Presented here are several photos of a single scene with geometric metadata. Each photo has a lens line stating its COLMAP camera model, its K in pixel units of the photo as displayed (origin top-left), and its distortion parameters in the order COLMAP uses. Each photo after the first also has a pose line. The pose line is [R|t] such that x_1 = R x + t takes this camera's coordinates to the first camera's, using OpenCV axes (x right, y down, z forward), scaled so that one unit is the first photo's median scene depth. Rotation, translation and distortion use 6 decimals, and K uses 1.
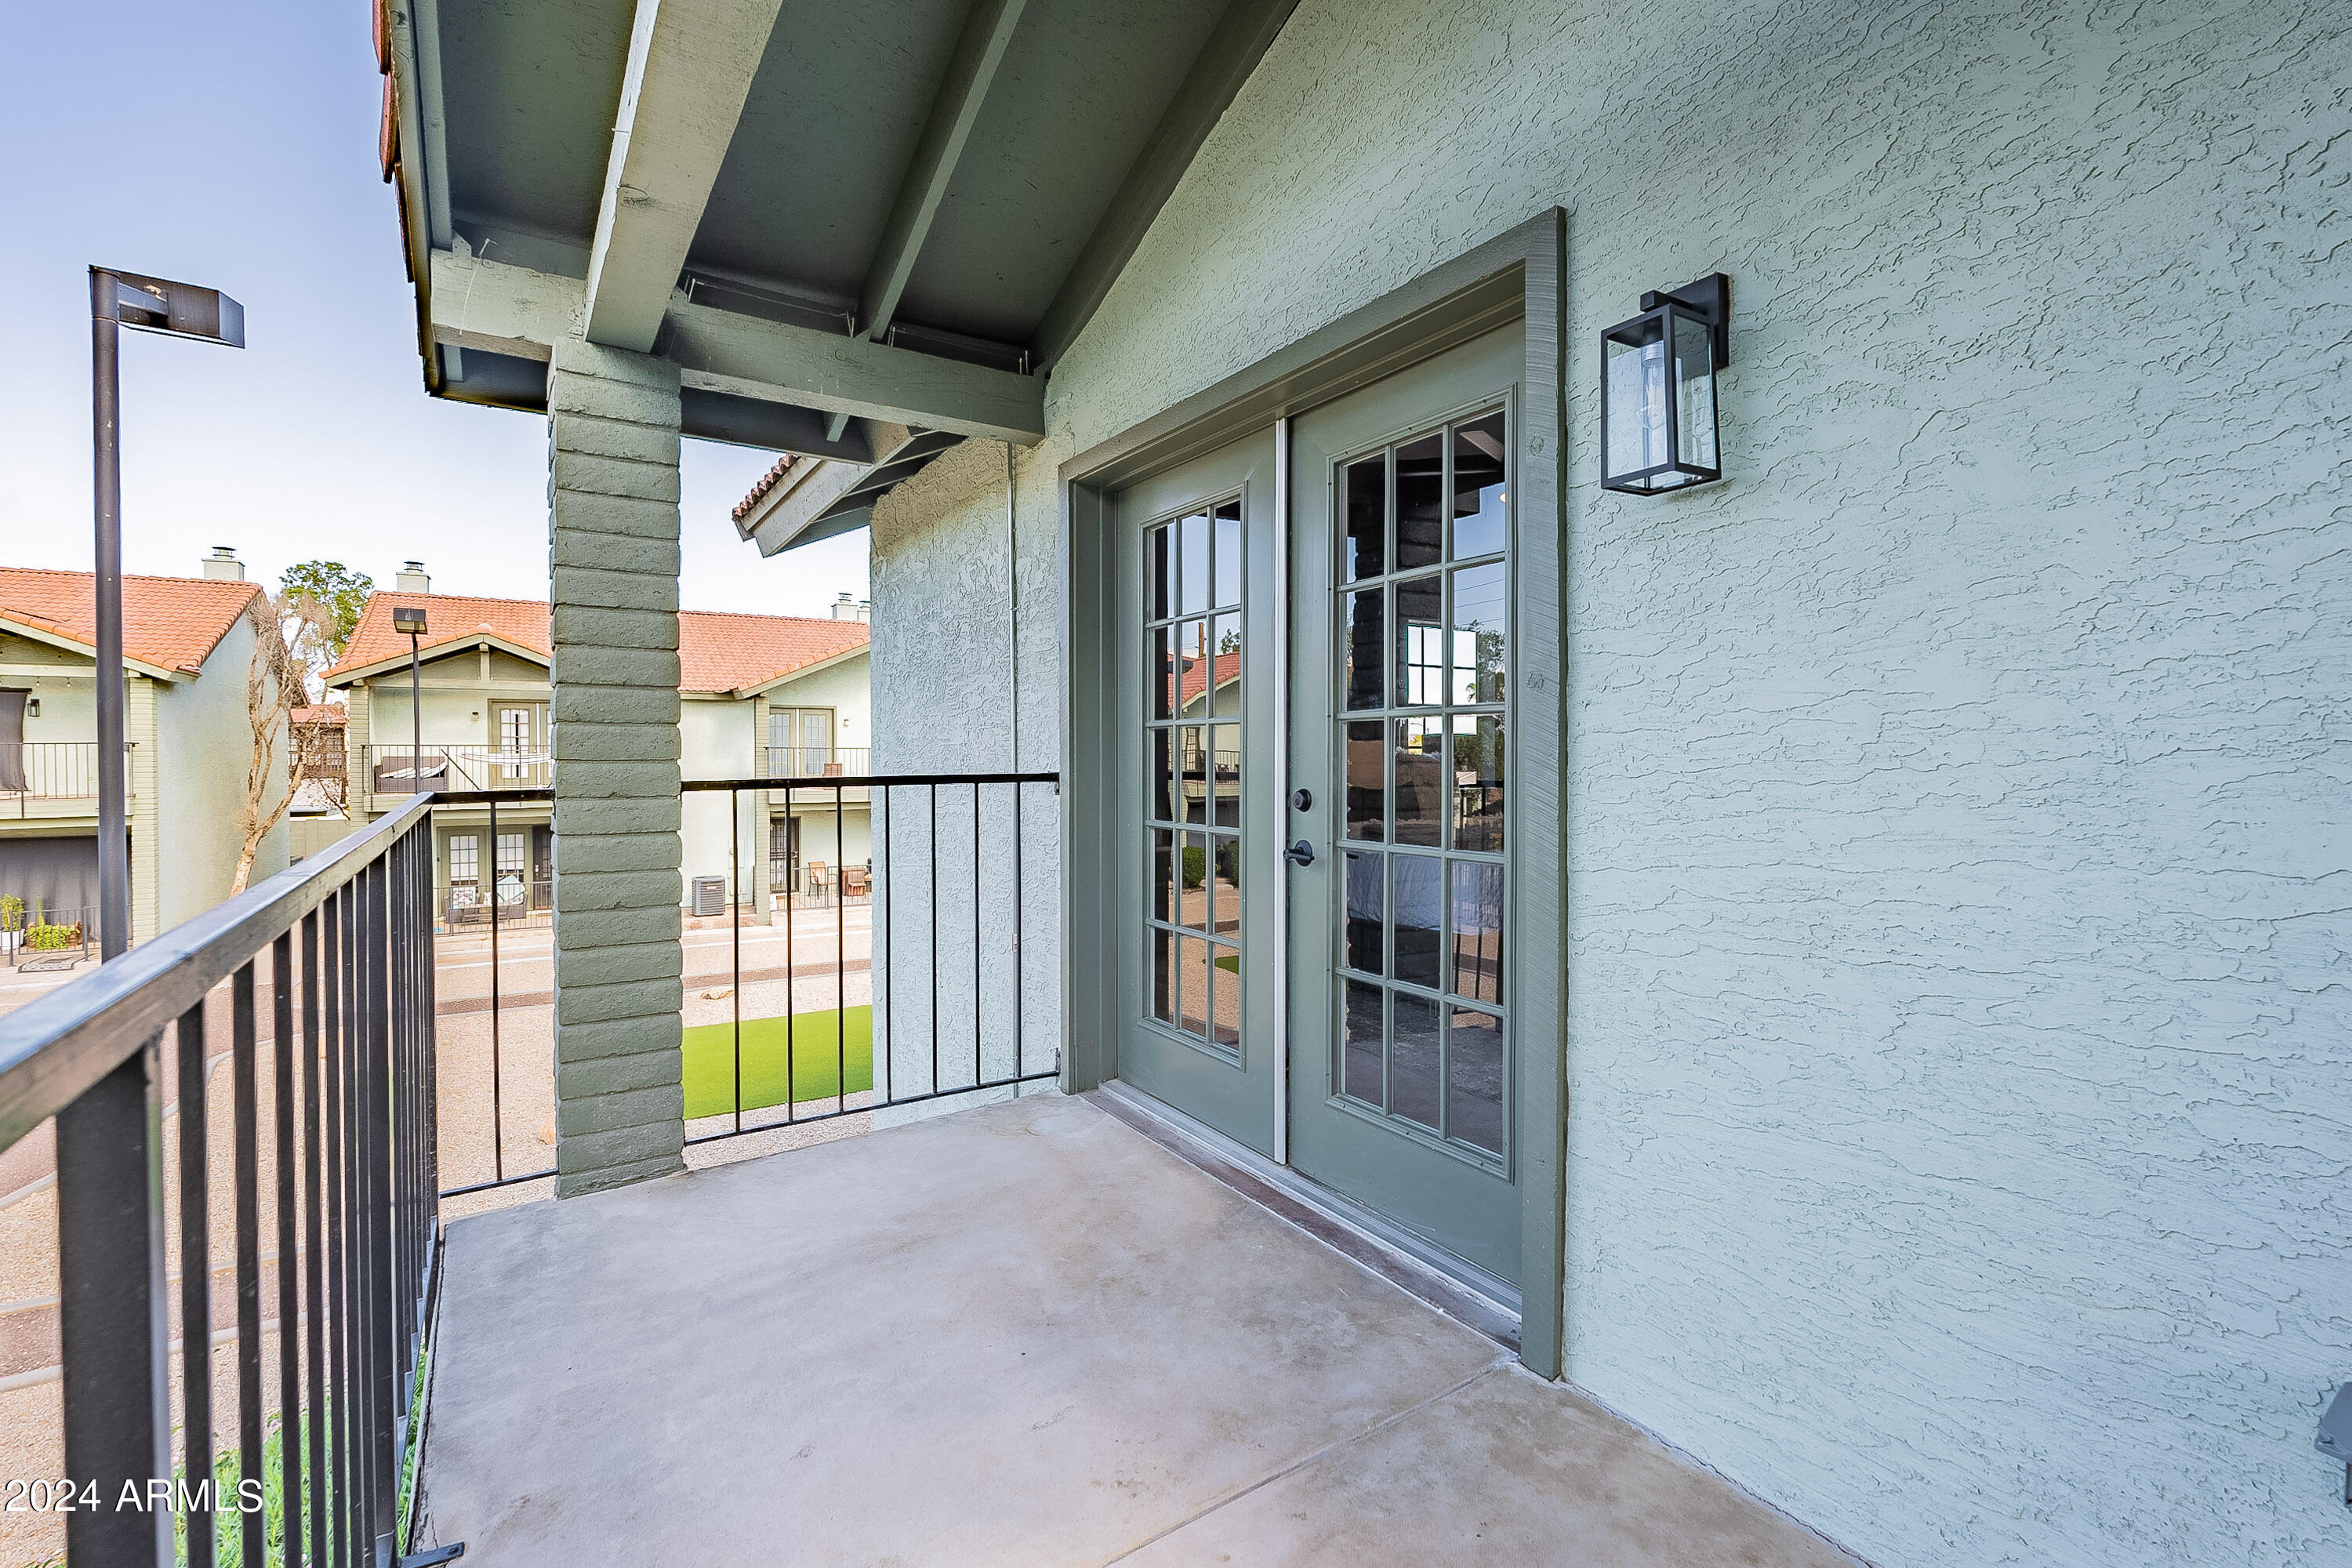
lens RADIAL K [[1040.2, 0, 1186.8], [0, 1040.2, 760.4], [0, 0, 1]] dist [-0.004355, 0.000459]
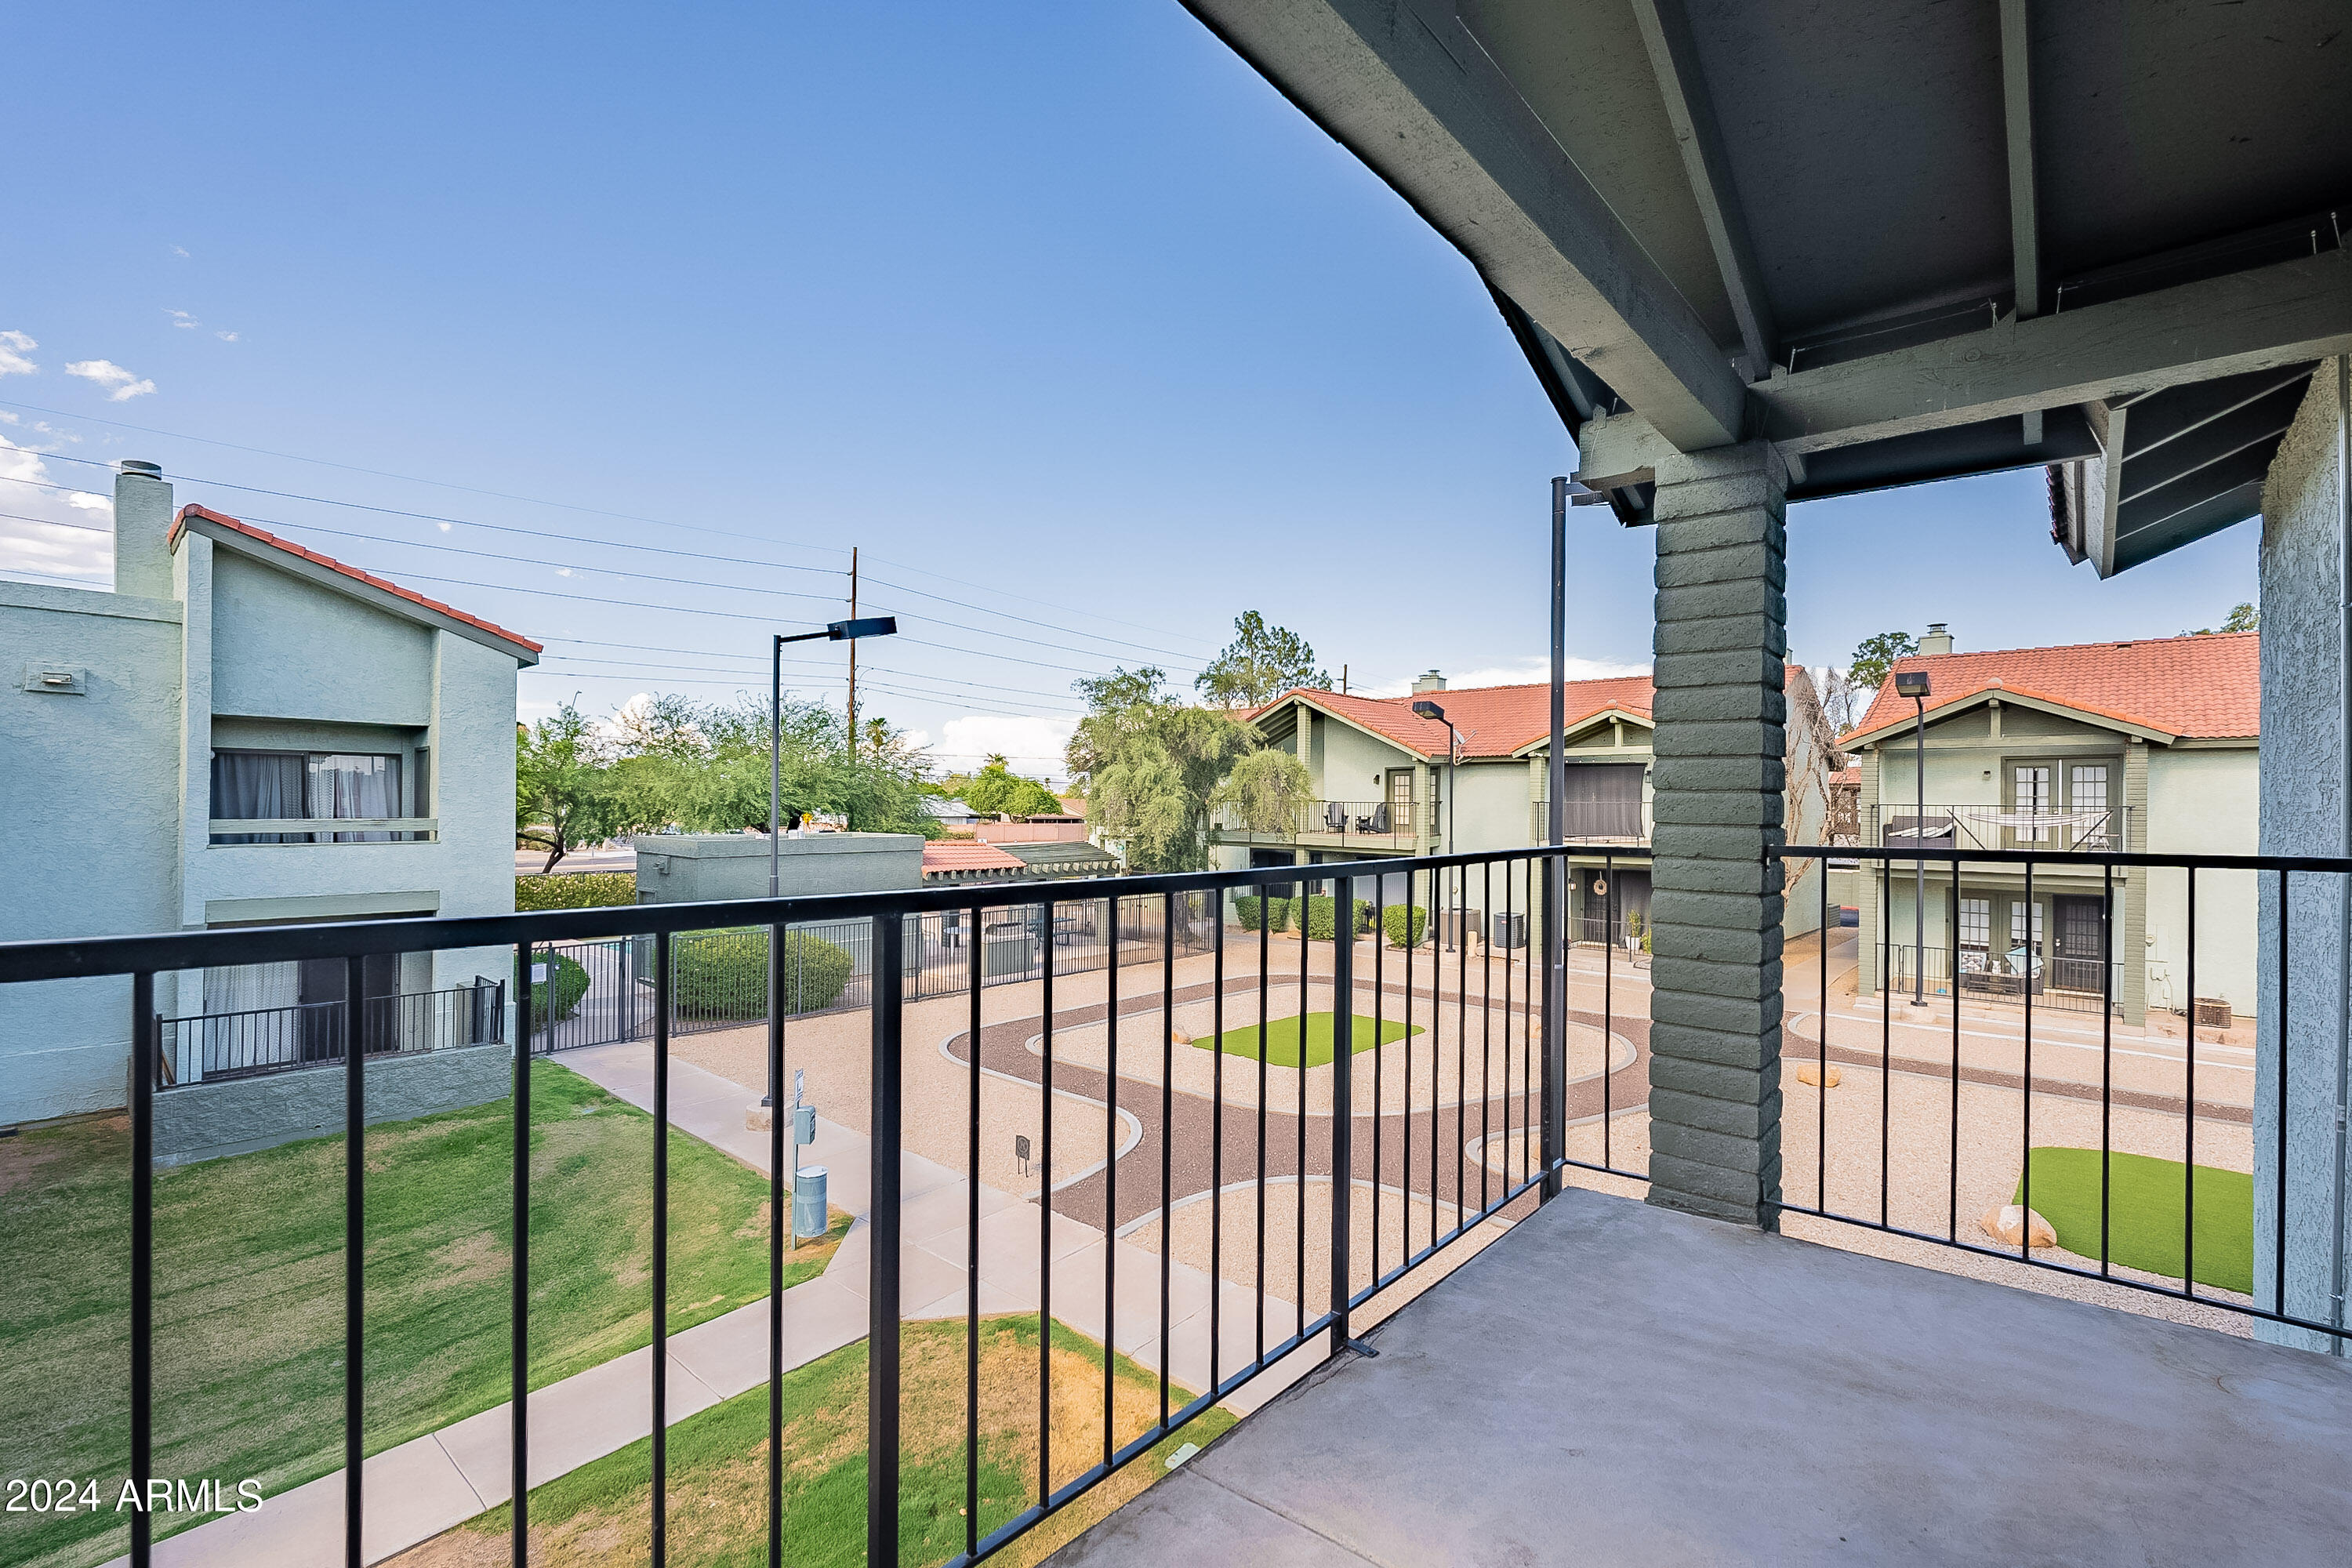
lens RADIAL K [[1040.2, 0, 1178.6], [0, 1040.2, 800.9], [0, 0, 1]] dist [-0.004355, 0.000459]
pose [[0.272945, 0.002559, -0.962026, 0.282124], [-0.020200, 0.999791, -0.003072, -0.007933], [0.961818, 0.020272, 0.272939, 0.135387]]
